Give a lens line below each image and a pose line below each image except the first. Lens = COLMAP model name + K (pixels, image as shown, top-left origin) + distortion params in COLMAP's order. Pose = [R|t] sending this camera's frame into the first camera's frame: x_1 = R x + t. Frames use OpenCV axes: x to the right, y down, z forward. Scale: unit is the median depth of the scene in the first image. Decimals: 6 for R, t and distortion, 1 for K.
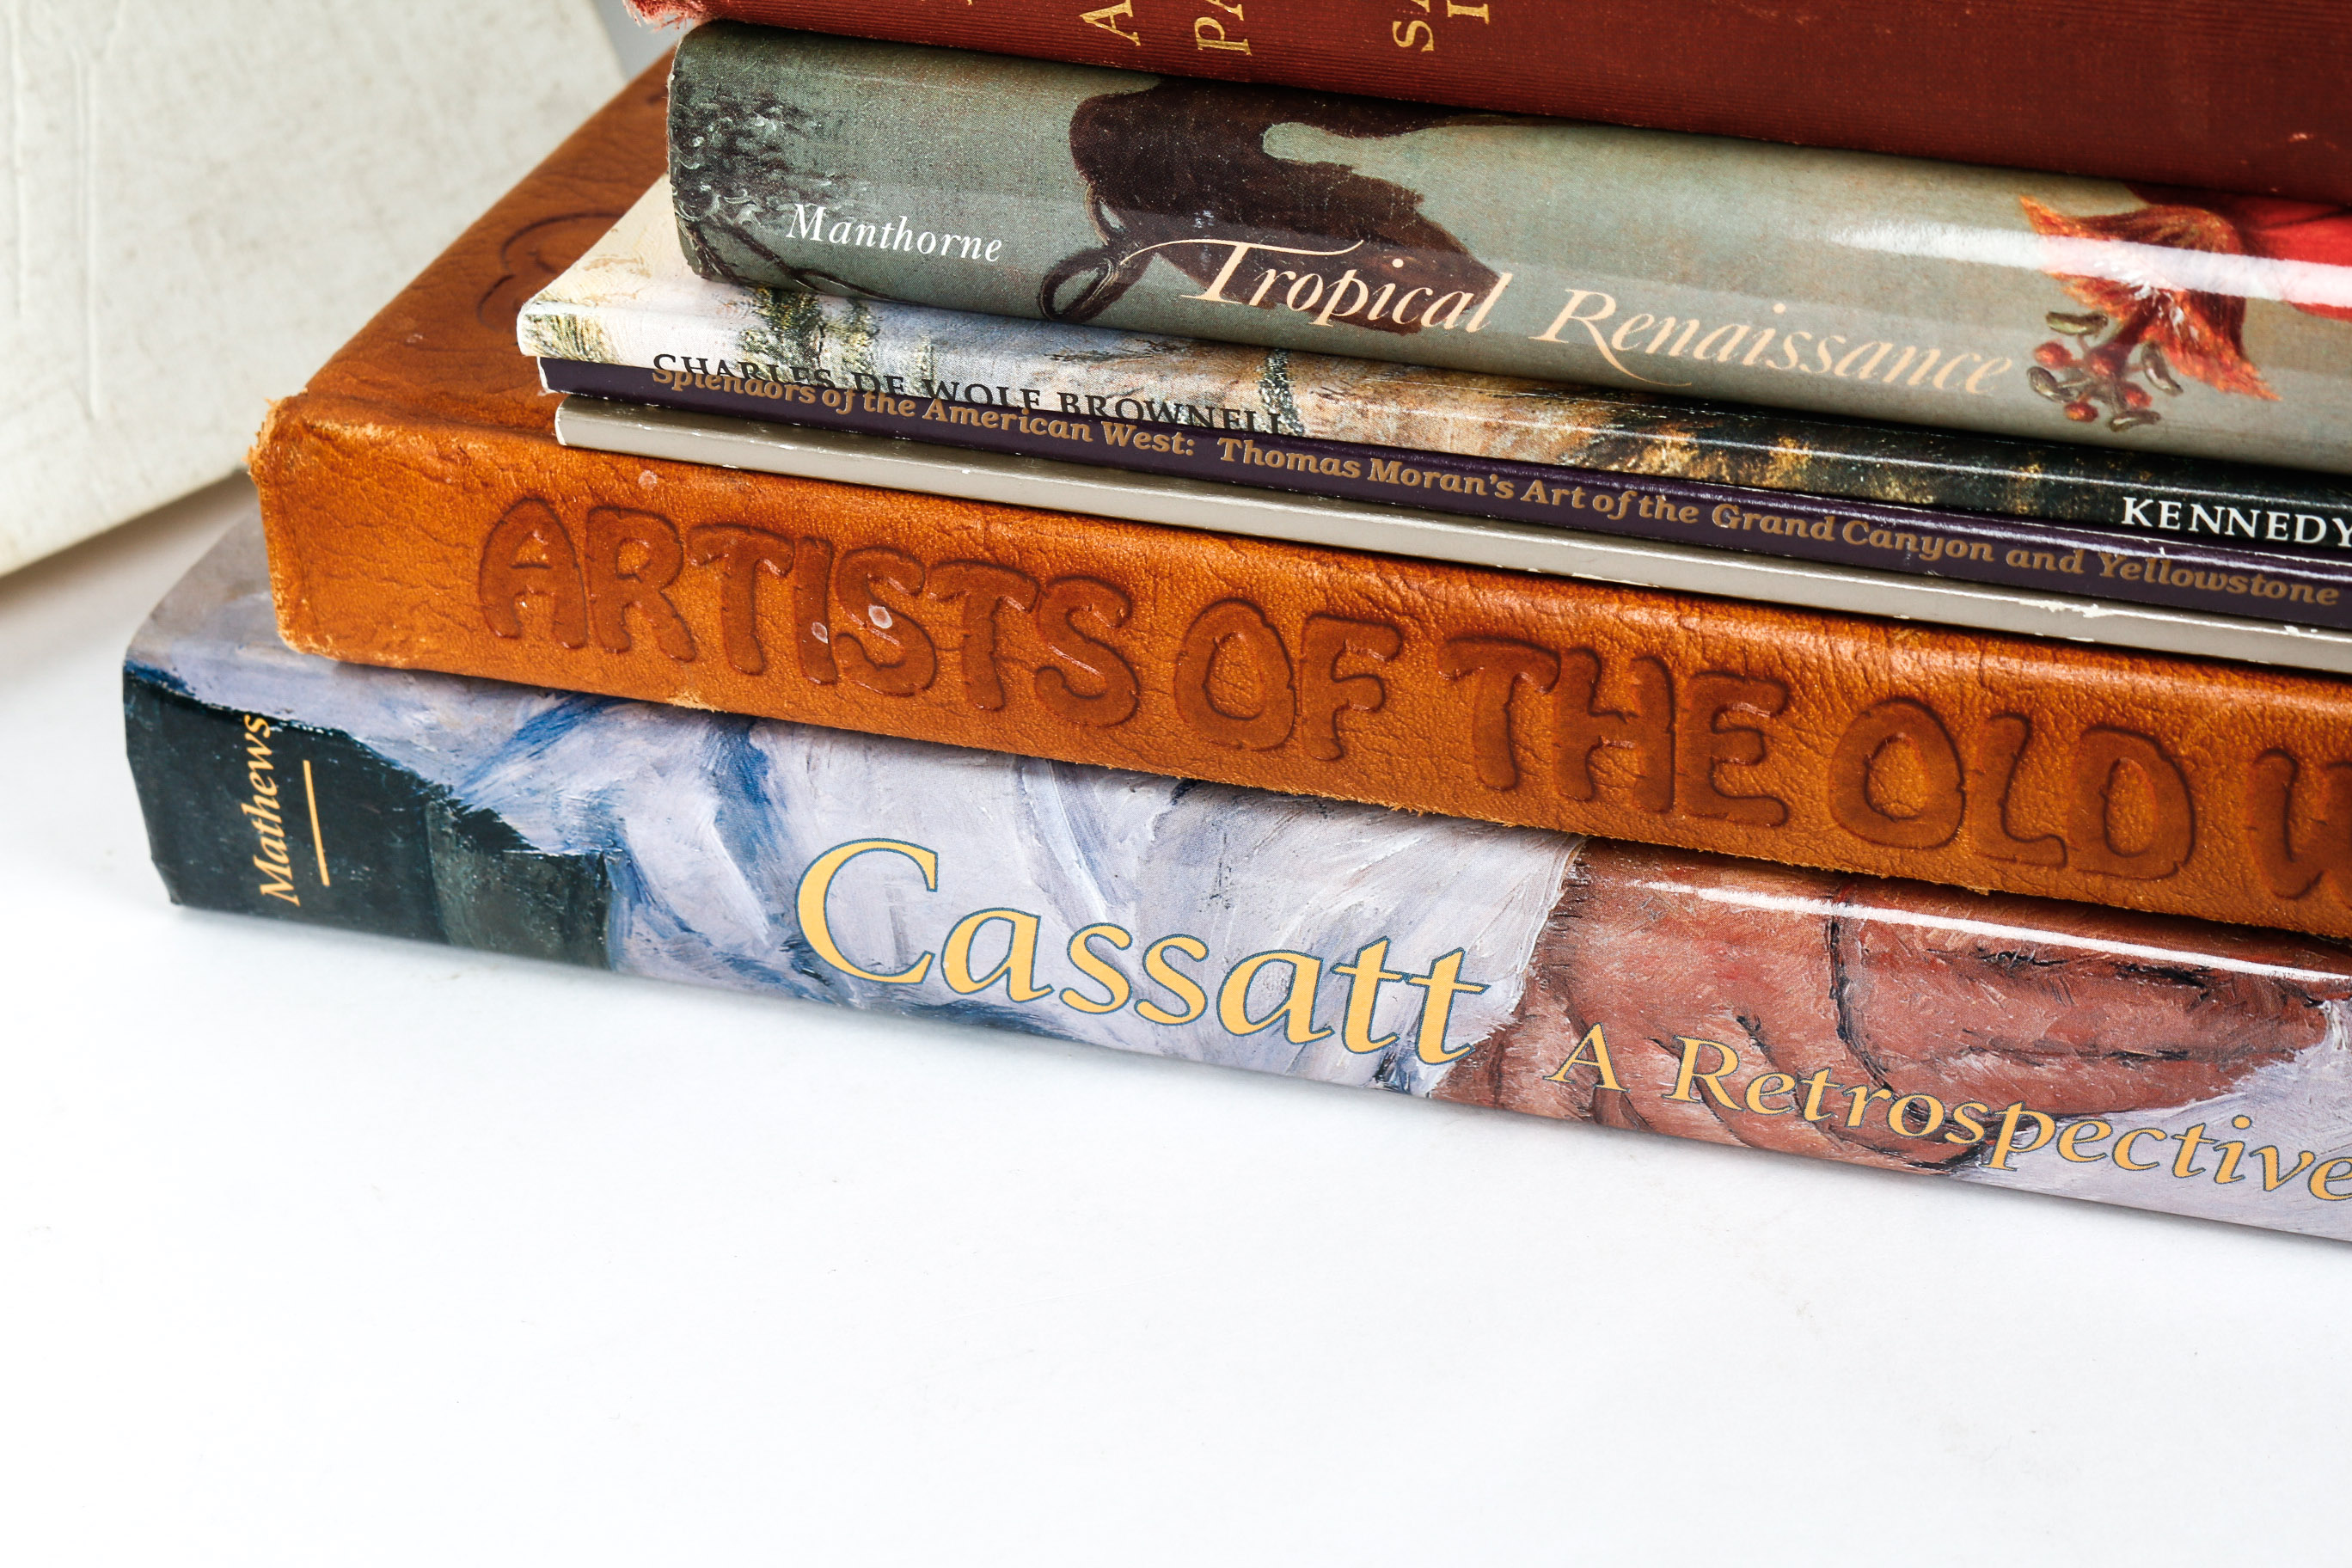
lens RADIAL K [[4661.5, 0, 1176.0], [0, 4661.5, 784.0], [0, 0, 1]] dist [0.003910, 0.106450]
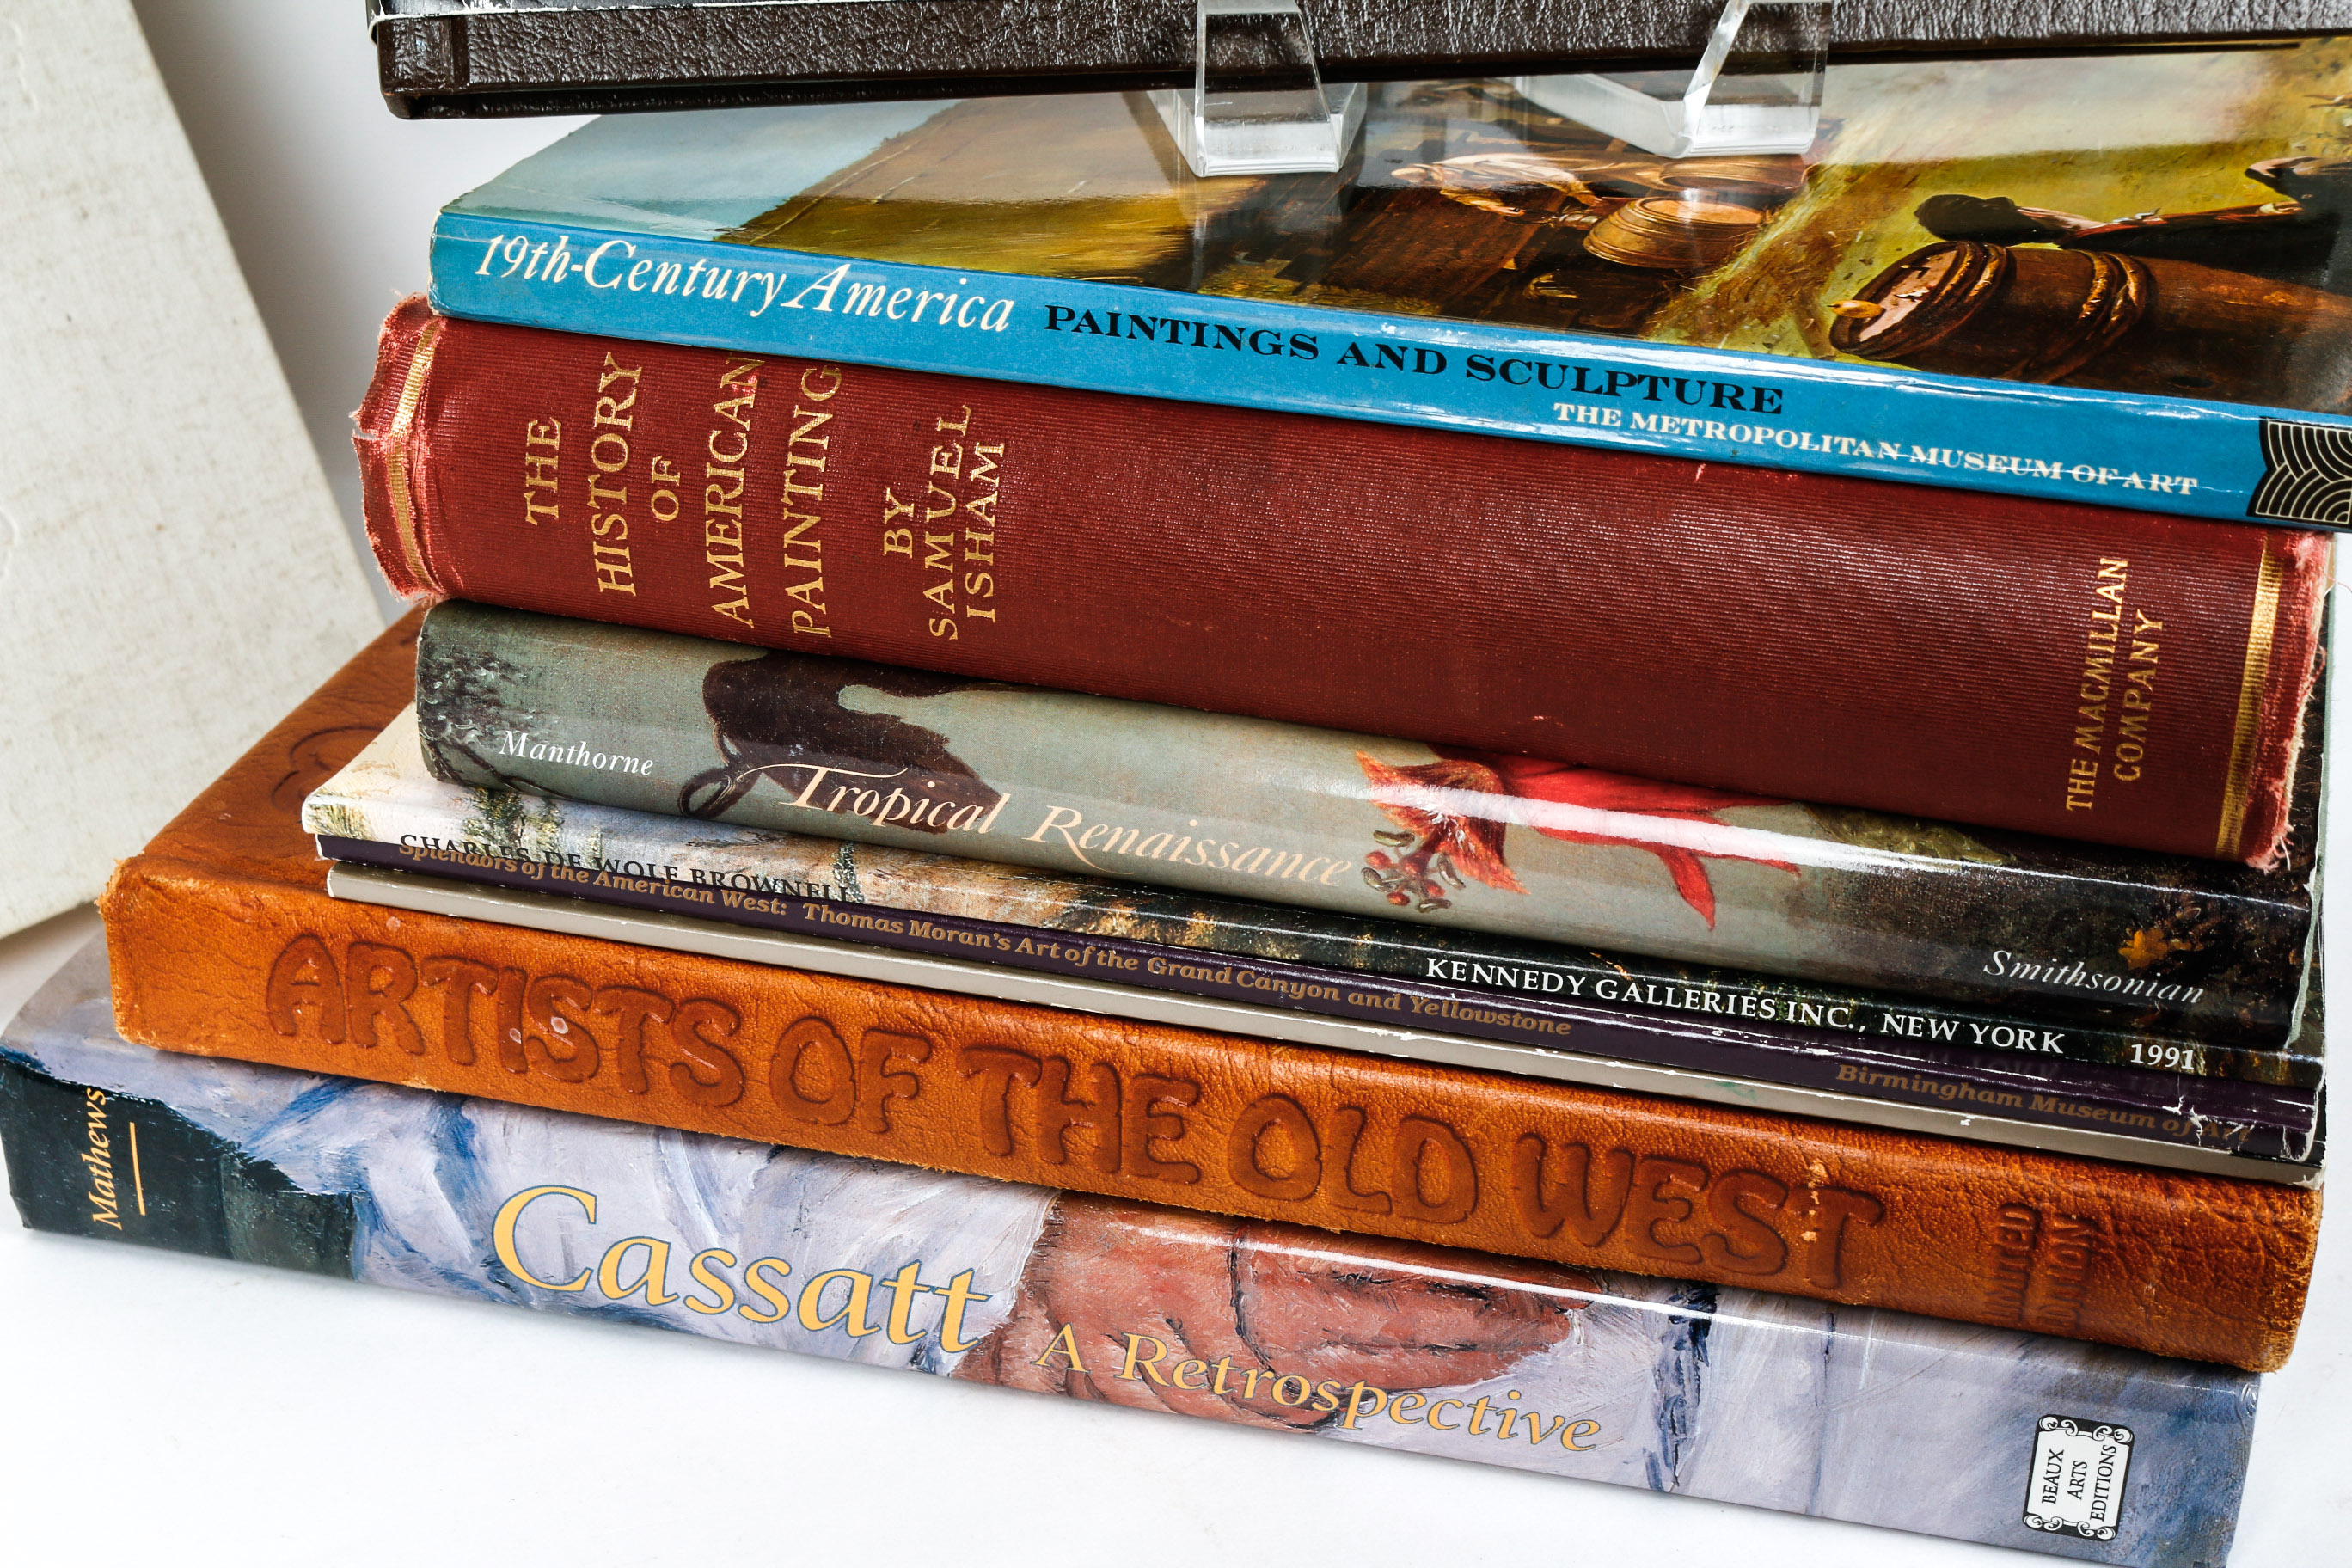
lens RADIAL K [[3833.9, 0, 1208.8], [0, 3833.9, 780.0], [0, 0, 1]] dist [-0.051121, 0.137554]
pose [[0.994732, 0.021265, 0.100276, 0.013842], [-0.011621, 0.995333, -0.095795, -0.001498], [-0.101845, 0.094125, 0.990337, -0.165719]]
